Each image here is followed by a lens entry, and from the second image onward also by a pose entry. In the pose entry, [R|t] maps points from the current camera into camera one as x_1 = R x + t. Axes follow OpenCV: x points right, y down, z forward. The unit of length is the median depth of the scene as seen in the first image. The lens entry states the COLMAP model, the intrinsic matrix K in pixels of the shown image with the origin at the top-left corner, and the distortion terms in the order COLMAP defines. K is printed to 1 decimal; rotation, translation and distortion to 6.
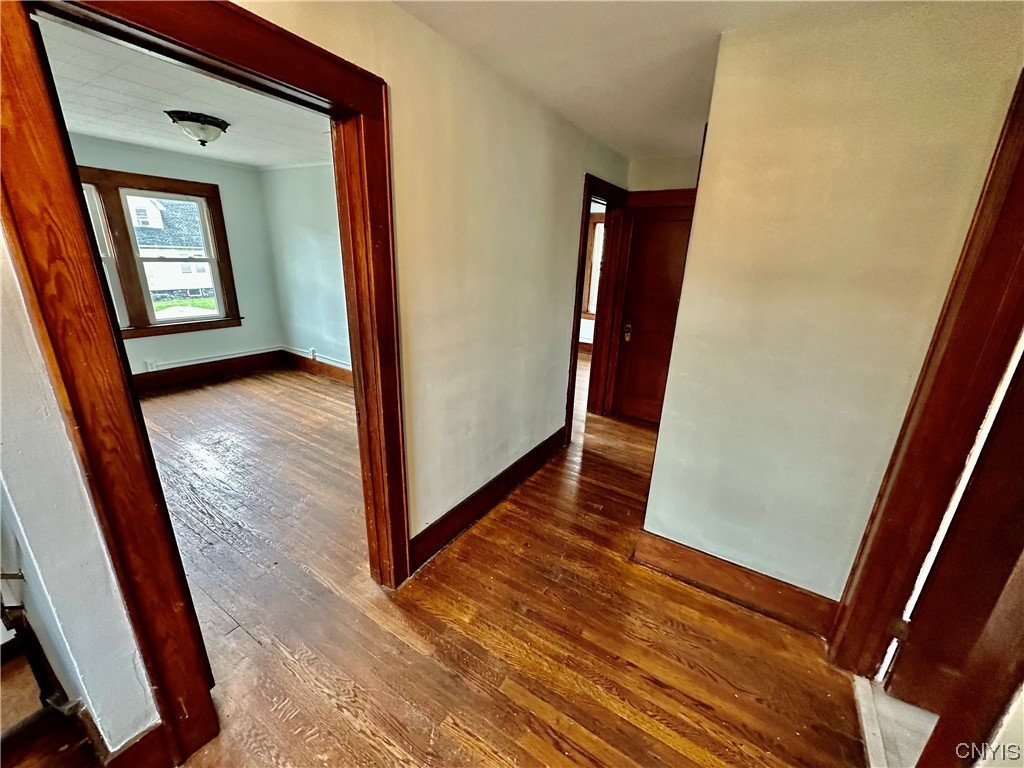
lens RADIAL K [[412.3, 0, 509.4], [0, 412.3, 383.9], [0, 0, 1]] dist [0.001507, 0.000233]
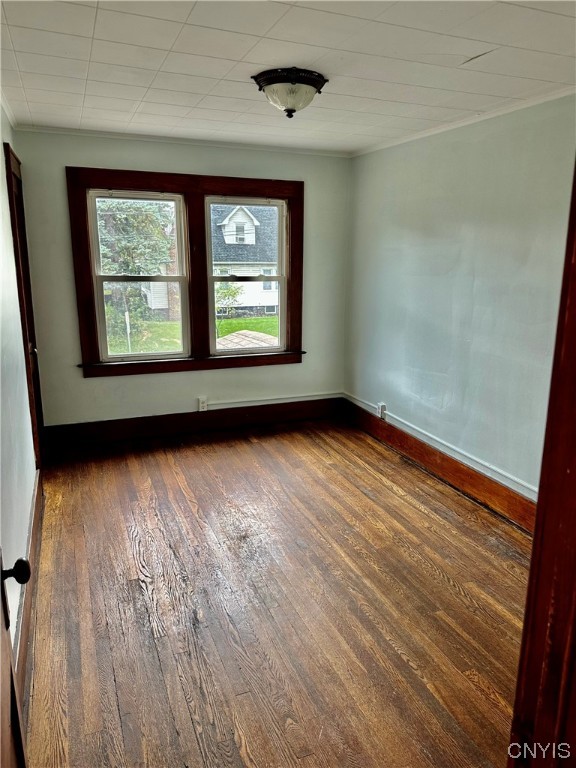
lens RADIAL K [[540.9, 0, 284.5], [0, 540.9, 389.3], [0, 0, 1]] dist [0.112622, -0.146014]
pose [[0.815646, 0.106844, -0.568600, -0.116720], [-0.151868, 0.987875, -0.032223, -0.063514], [0.558263, 0.112634, 0.821983, 0.192307]]
